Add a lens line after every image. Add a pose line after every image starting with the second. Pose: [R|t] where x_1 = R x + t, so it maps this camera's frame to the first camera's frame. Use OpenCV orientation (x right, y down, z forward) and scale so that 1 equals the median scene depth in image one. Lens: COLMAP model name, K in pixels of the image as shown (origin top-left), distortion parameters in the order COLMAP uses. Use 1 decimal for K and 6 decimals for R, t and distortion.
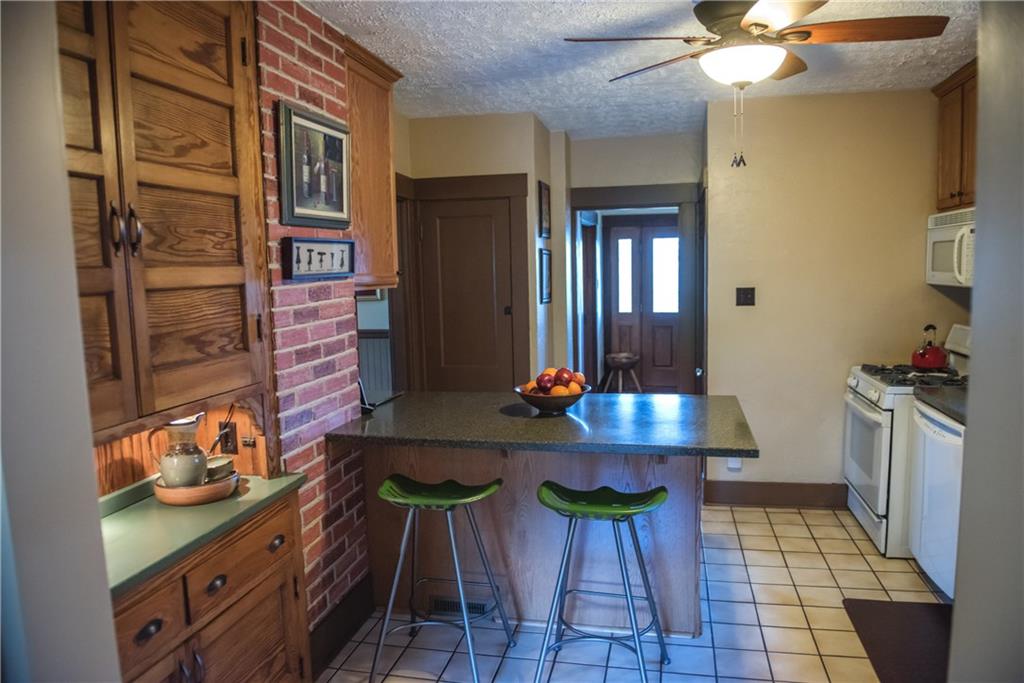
lens RADIAL K [[705.1, 0, 525.1], [0, 705.1, 342.9], [0, 0, 1]] dist [-0.043431, -0.005044]
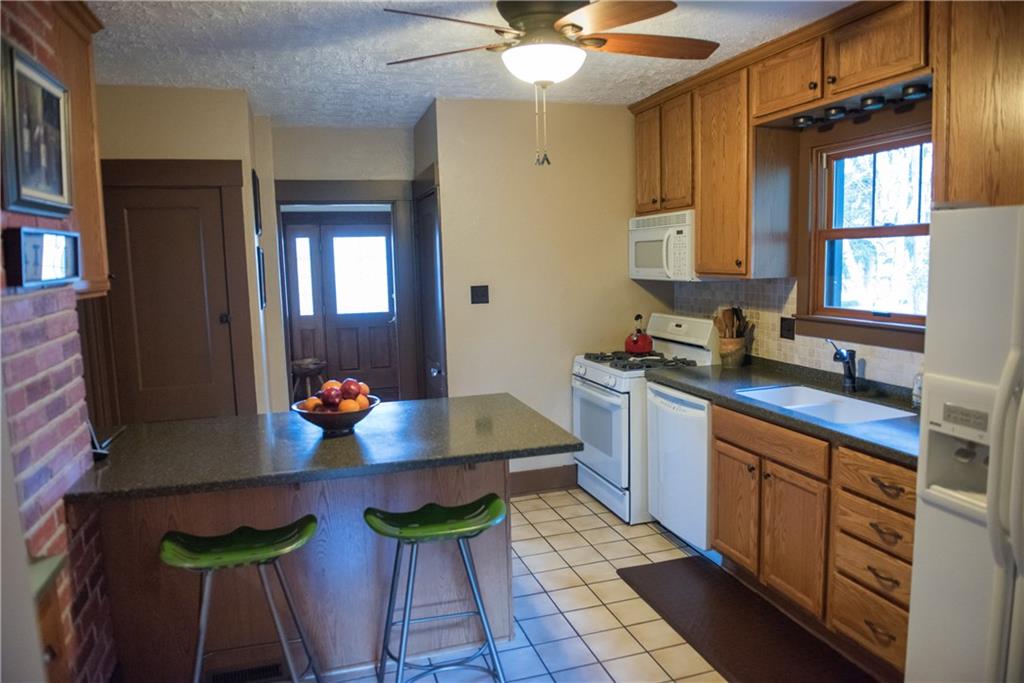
lens RADIAL K [[705.1, 0, 525.1], [0, 705.1, 342.9], [0, 0, 1]] dist [-0.043431, -0.005044]
pose [[0.867849, -0.059380, 0.493267, -0.195935], [0.059364, 0.998113, 0.015709, -0.012009], [-0.493269, 0.015649, 0.869736, 0.117564]]
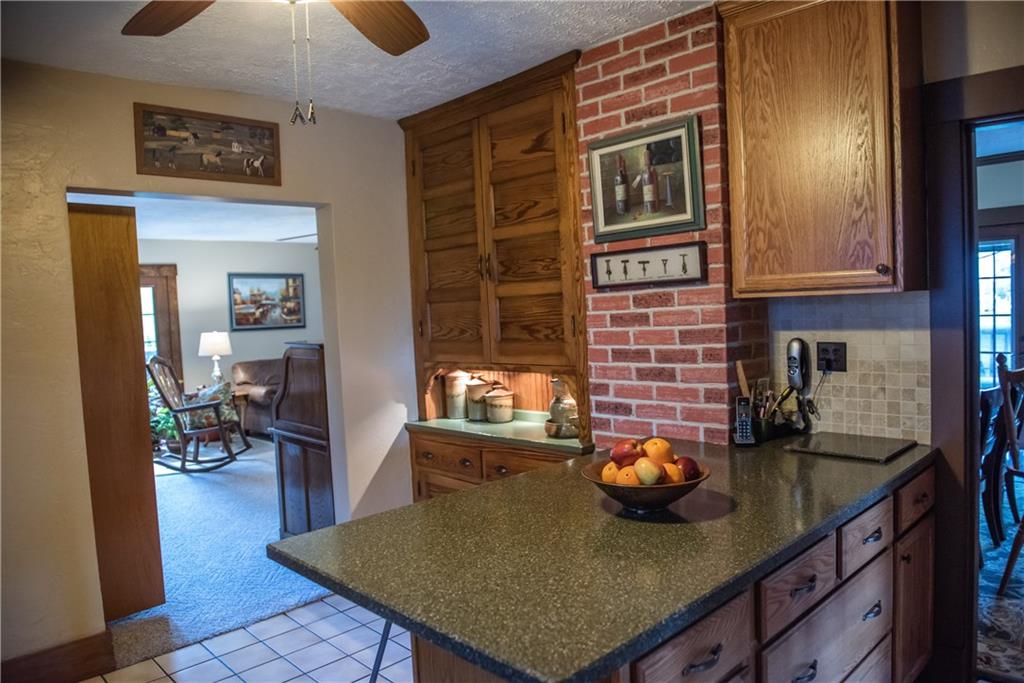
lens RADIAL K [[705.1, 0, 525.1], [0, 705.1, 342.9], [0, 0, 1]] dist [-0.043431, -0.005044]
pose [[-0.548691, 0.091730, -0.830978, 0.617041], [-0.032277, 0.990897, 0.130695, -0.126037], [0.835402, 0.098532, -0.540735, 1.290481]]
